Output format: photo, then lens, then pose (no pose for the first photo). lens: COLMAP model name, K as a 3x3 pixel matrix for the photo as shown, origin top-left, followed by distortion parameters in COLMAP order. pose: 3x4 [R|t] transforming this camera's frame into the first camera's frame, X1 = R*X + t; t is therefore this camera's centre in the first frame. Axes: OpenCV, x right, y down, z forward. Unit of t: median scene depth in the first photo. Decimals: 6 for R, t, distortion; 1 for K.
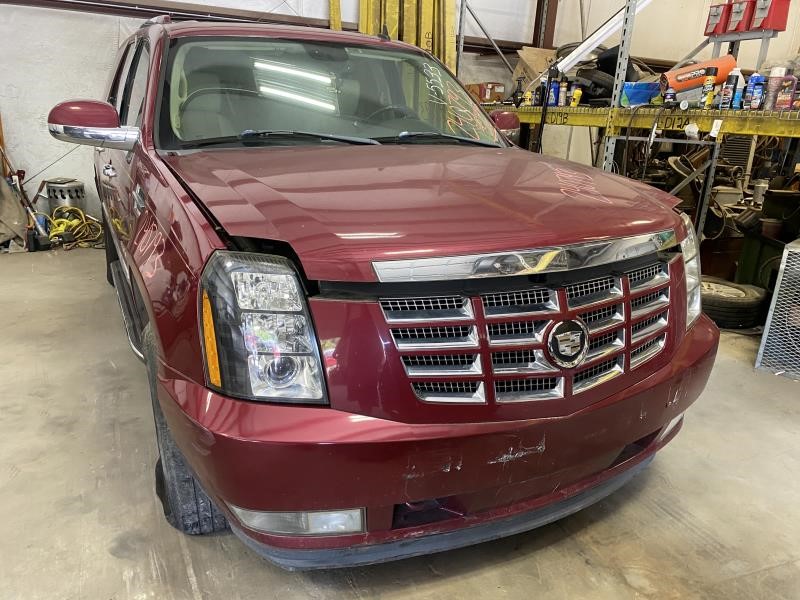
lens RADIAL K [[608.8, 0, 419.6], [0, 608.8, 301.1], [0, 0, 1]] dist [0.011675, 0.001273]
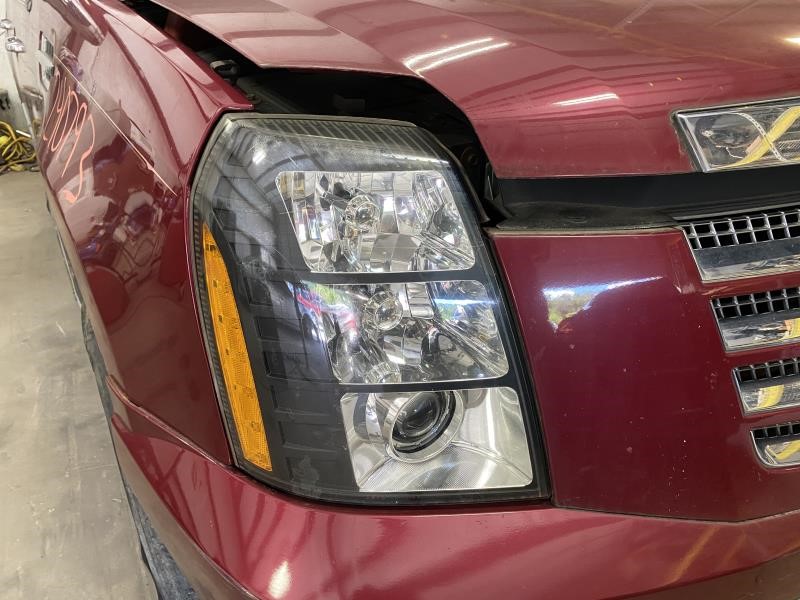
lens RADIAL K [[627.0, 0, 400.0], [0, 627.0, 300.0], [0, 0, 1]] dist [0.012770, 0.002895]
pose [[0.998041, -0.062540, 0.001685, -0.185349], [0.061683, 0.988159, 0.140488, -0.015639], [-0.010452, -0.140109, 0.990081, 0.478872]]
